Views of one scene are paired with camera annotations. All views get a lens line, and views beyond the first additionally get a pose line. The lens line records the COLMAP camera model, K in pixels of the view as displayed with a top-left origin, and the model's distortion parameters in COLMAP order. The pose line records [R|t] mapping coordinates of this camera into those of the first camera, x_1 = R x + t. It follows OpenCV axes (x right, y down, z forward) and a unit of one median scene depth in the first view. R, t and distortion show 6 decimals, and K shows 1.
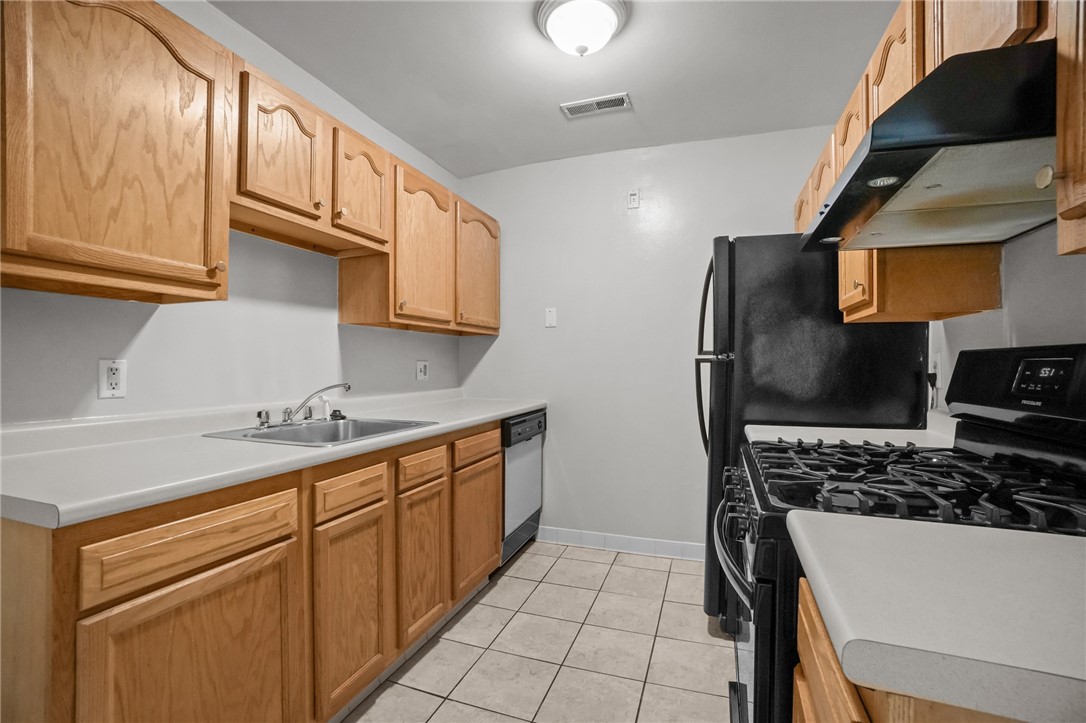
lens RADIAL K [[491.6, 0, 548.5], [0, 491.6, 380.6], [0, 0, 1]] dist [-0.050478, 0.016061]
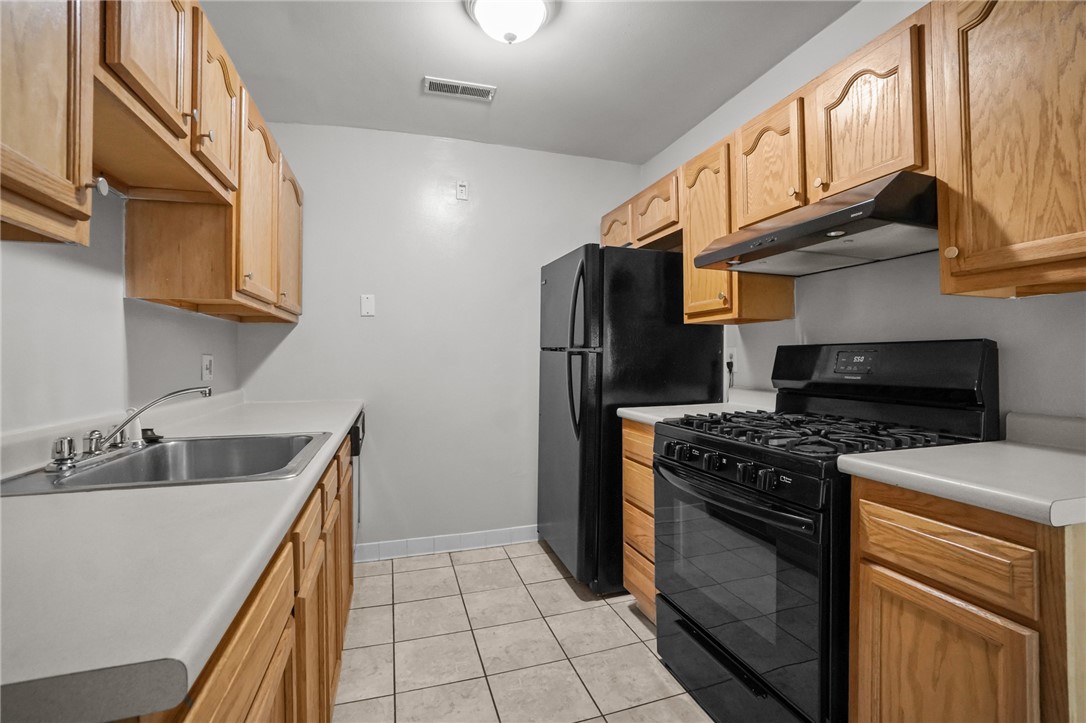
lens RADIAL K [[491.6, 0, 560.7], [0, 491.6, 368.5], [0, 0, 1]] dist [-0.050478, 0.016061]
pose [[0.787438, -0.019252, 0.616093, -0.379335], [0.026957, 0.999631, -0.003217, -0.003706], [-0.615804, 0.019141, 0.787667, 0.141785]]
